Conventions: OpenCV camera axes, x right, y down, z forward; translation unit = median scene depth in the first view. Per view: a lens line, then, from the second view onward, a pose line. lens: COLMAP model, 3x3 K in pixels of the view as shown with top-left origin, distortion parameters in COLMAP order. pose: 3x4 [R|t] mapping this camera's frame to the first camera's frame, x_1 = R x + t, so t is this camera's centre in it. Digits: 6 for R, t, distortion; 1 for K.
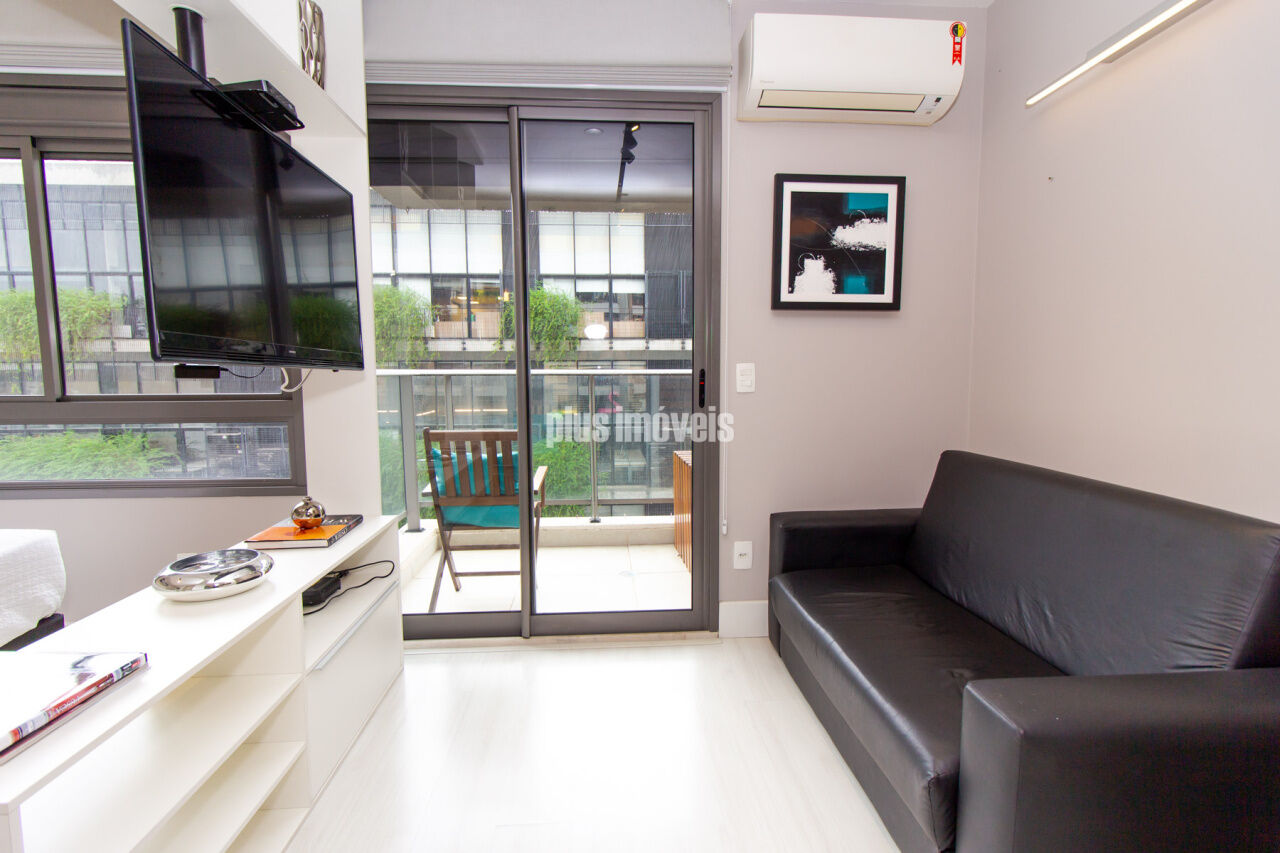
lens RADIAL K [[588.9, 0, 637.7], [0, 588.9, 423.0], [0, 0, 1]] dist [0.003009, 0.001016]
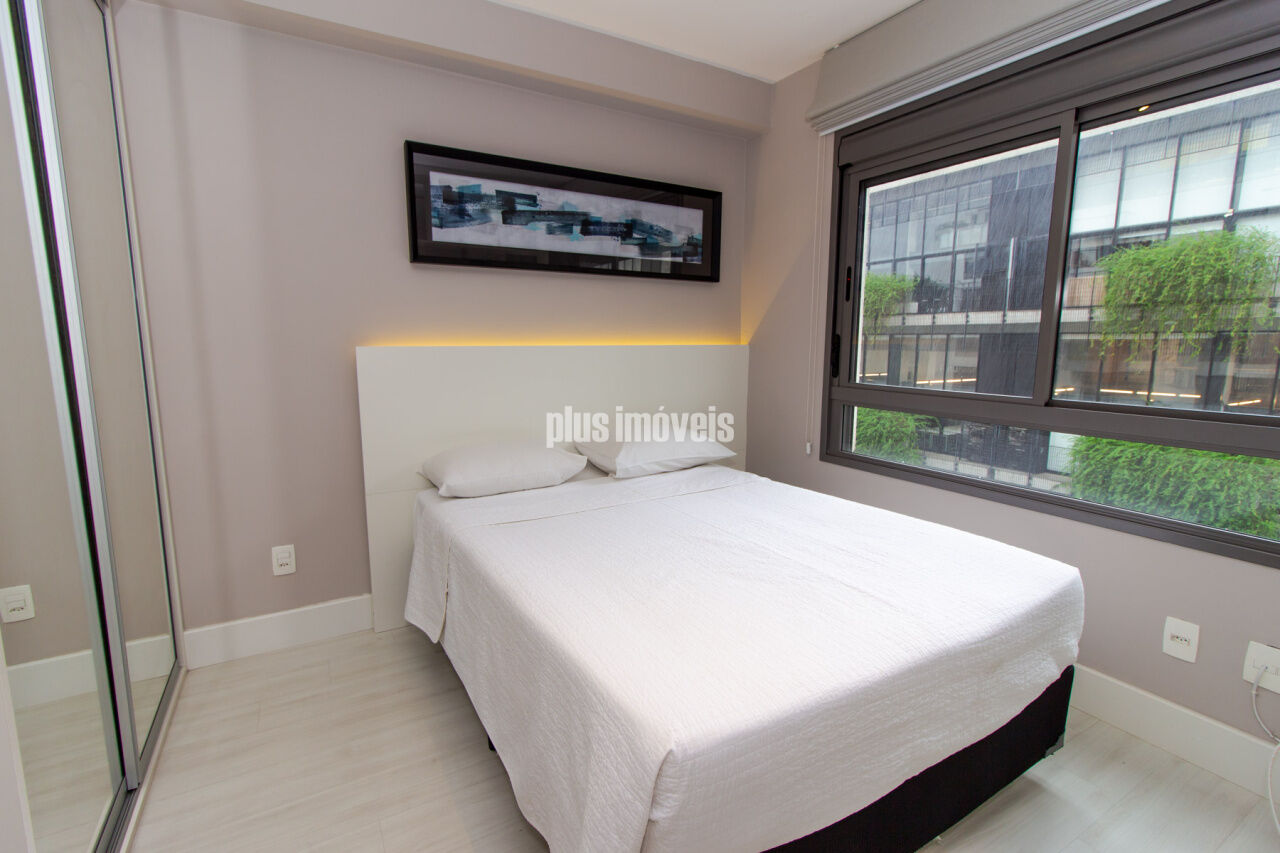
lens RADIAL K [[588.9, 0, 641.0], [0, 588.9, 426.8], [0, 0, 1]] dist [0.003009, 0.001016]
pose [[0.446008, 0.136575, -0.884548, -0.419894], [-0.084596, 0.990297, 0.110248, -0.048130], [0.891022, 0.025657, 0.453234, 0.027670]]
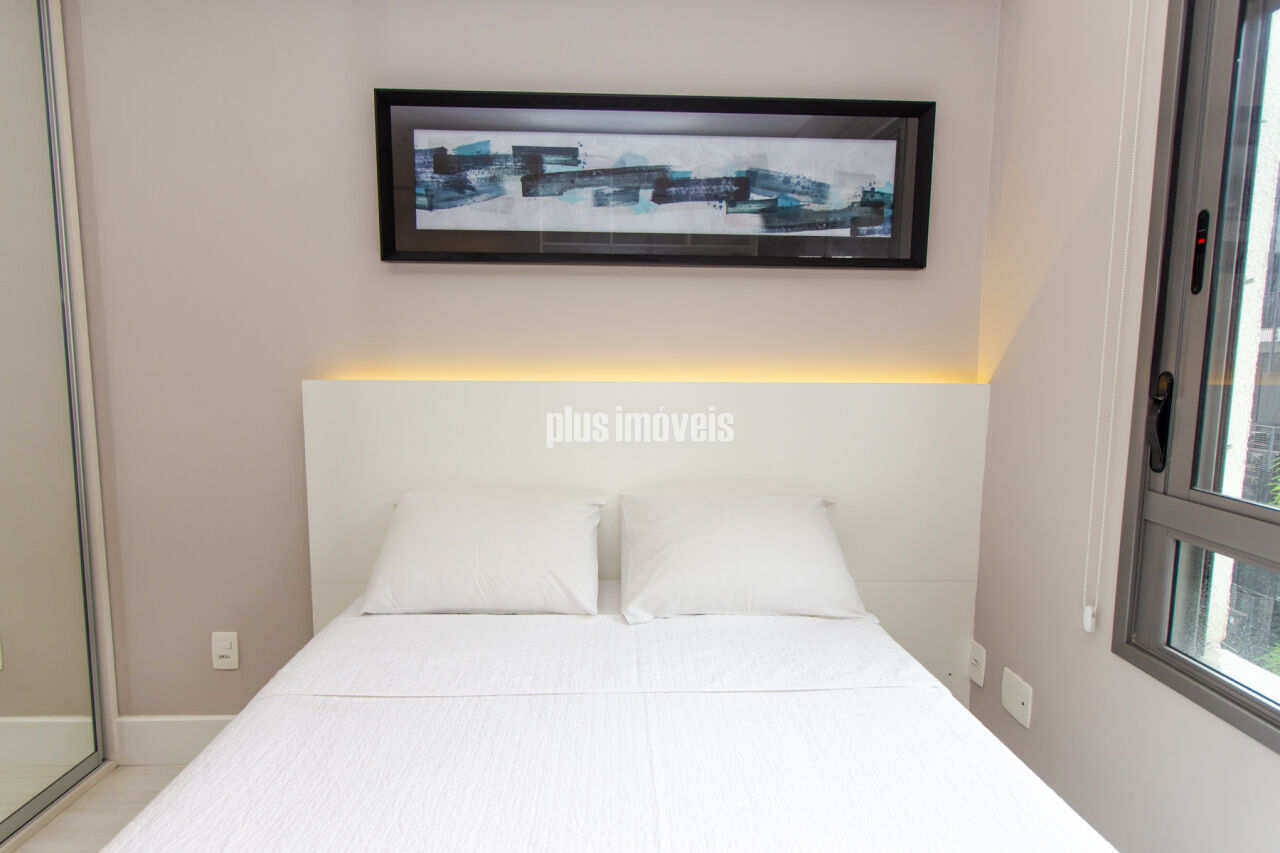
lens RADIAL K [[660.4, 0, 640.1], [0, 660.4, 423.3], [0, 0, 1]] dist [0.001900, 0.000388]
pose [[-0.039427, 0.110800, -0.993060, -0.727778], [-0.098311, 0.988581, 0.114203, -0.110987], [0.994374, 0.102132, -0.028084, 0.477022]]
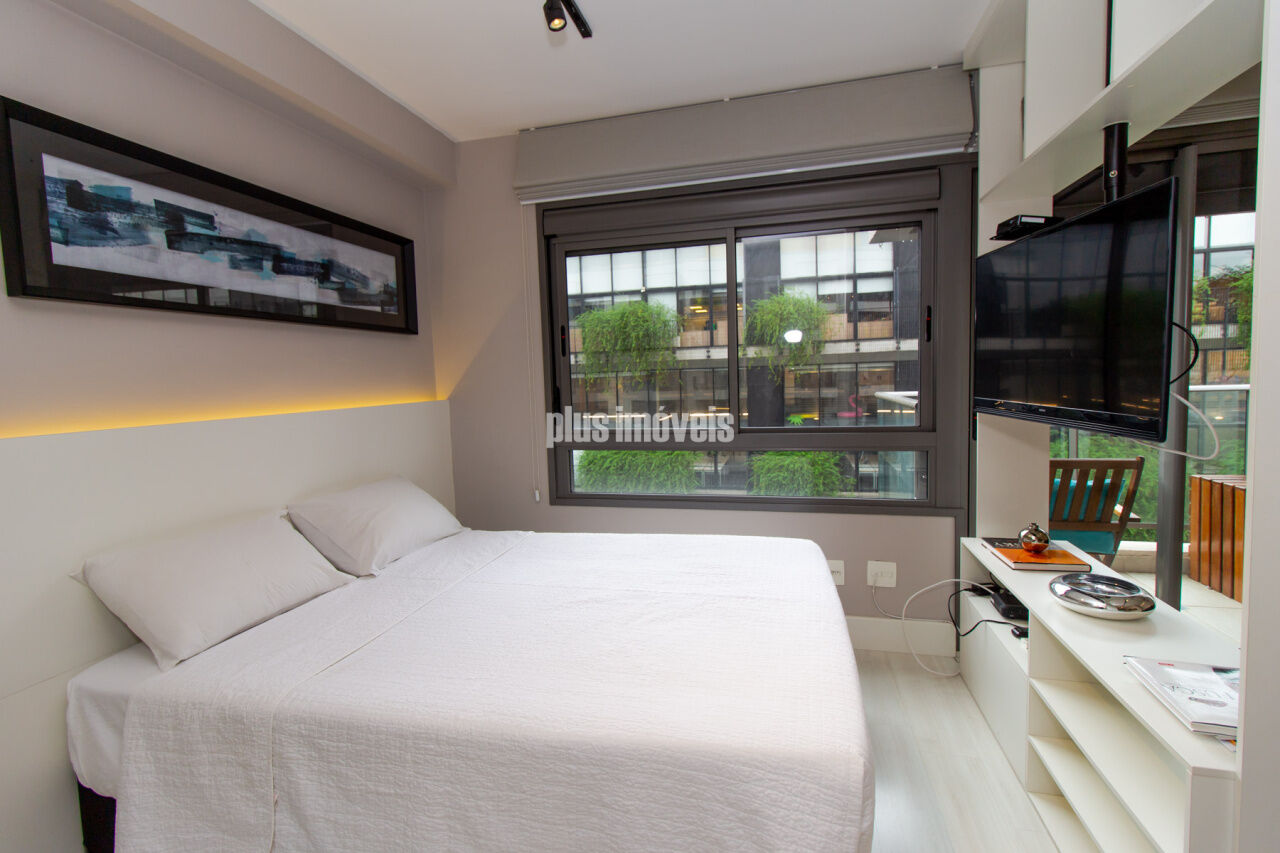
lens RADIAL K [[588.9, 0, 640.4], [0, 588.9, 419.7], [0, 0, 1]] dist [0.003009, 0.001016]
pose [[0.950087, -0.004477, -0.311953, -0.738279], [0.001939, 0.999962, -0.008446, -0.050825], [0.311979, 0.007420, 0.950060, -0.244923]]
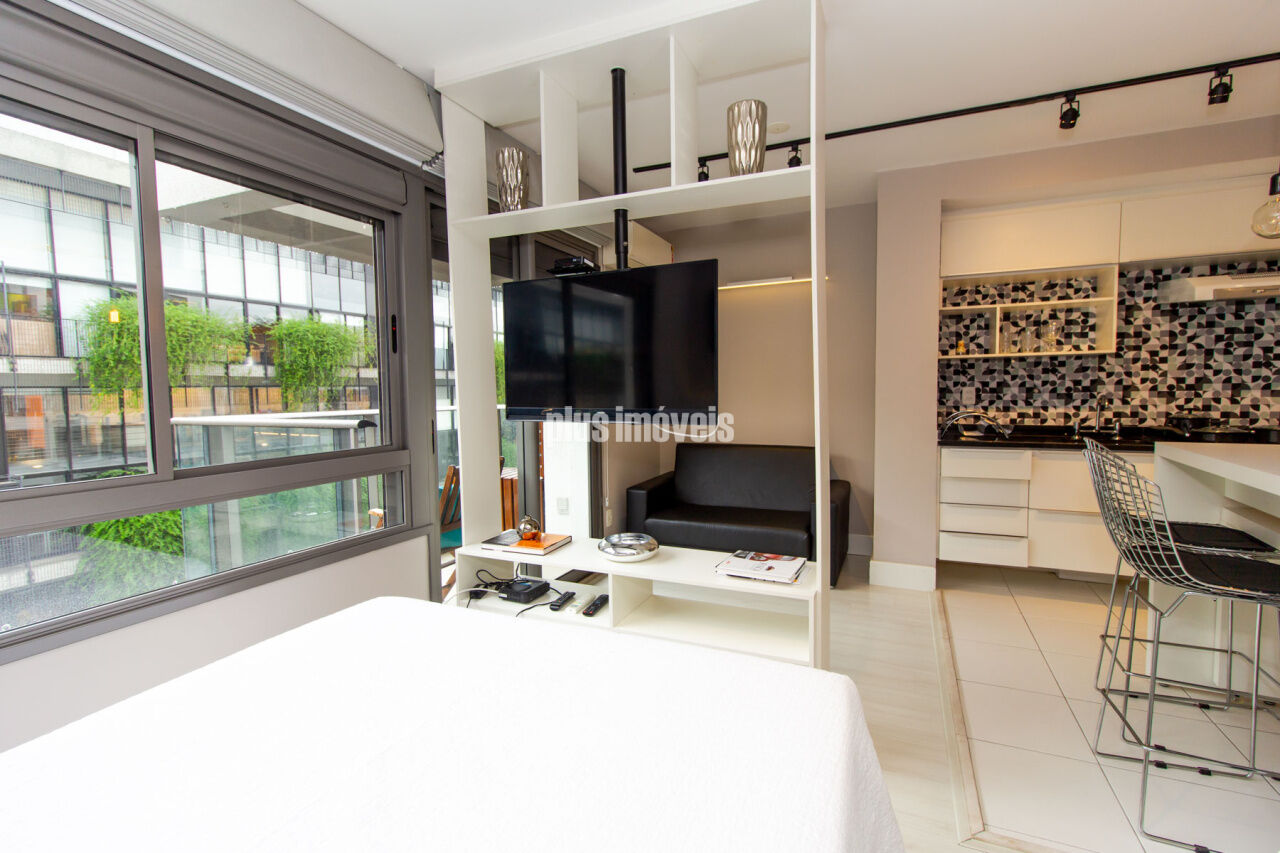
lens RADIAL K [[588.9, 0, 641.3], [0, 588.9, 423.9], [0, 0, 1]] dist [0.003009, 0.001016]
pose [[0.465709, -0.055379, 0.883203, -1.280433], [0.089936, 0.995834, 0.015018, -0.060518], [-0.880356, 0.072437, 0.468750, 0.118359]]
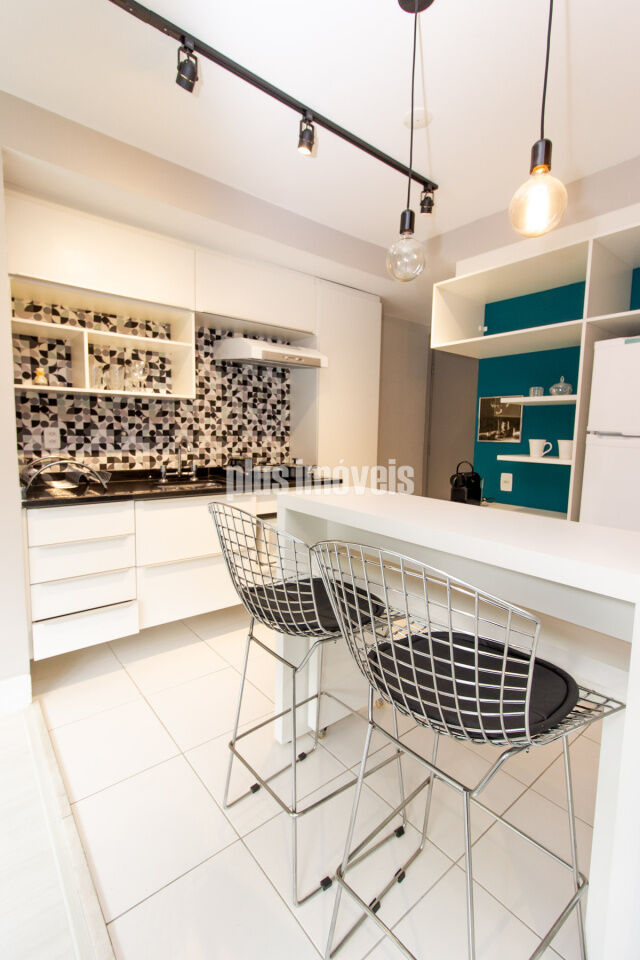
lens RADIAL K [[441.7, 0, 319.7], [0, 441.7, 476.4], [0, 0, 1]] dist [0.003009, 0.001016]
pose [[-0.581288, -0.088554, 0.808865, -0.580710], [0.056156, 0.987324, 0.148449, -0.061509], [-0.811758, 0.131715, -0.568947, 0.171678]]
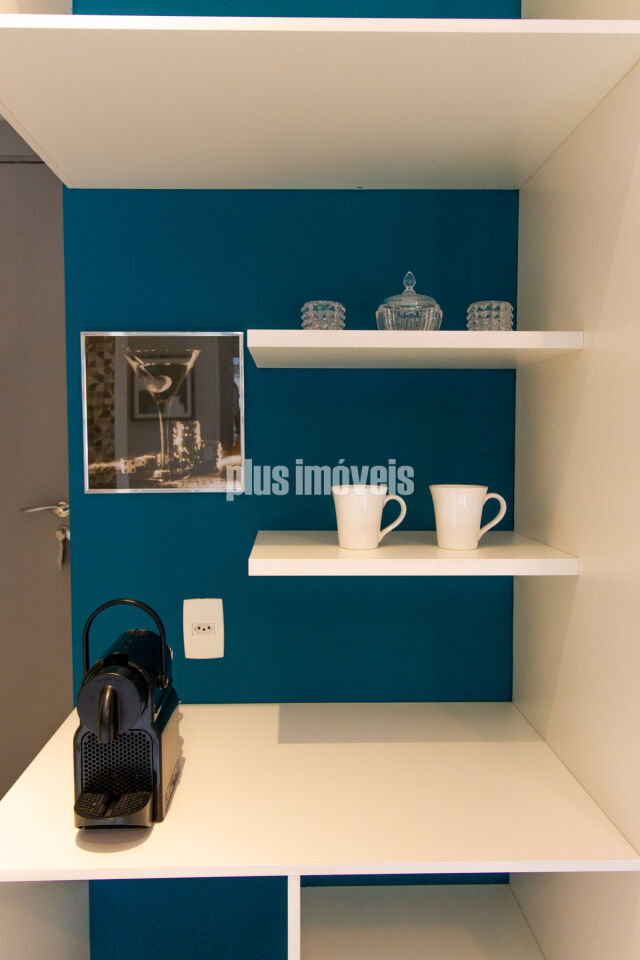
lens RADIAL K [[750.9, 0, 316.5], [0, 750.9, 479.0], [0, 0, 1]] dist [0.007476, -0.005875]
pose [[-0.999236, -0.001617, 0.039060, 0.011472], [0.003960, 0.989817, 0.142289, -0.039162], [-0.038892, 0.142334, -0.989054, -0.383128]]
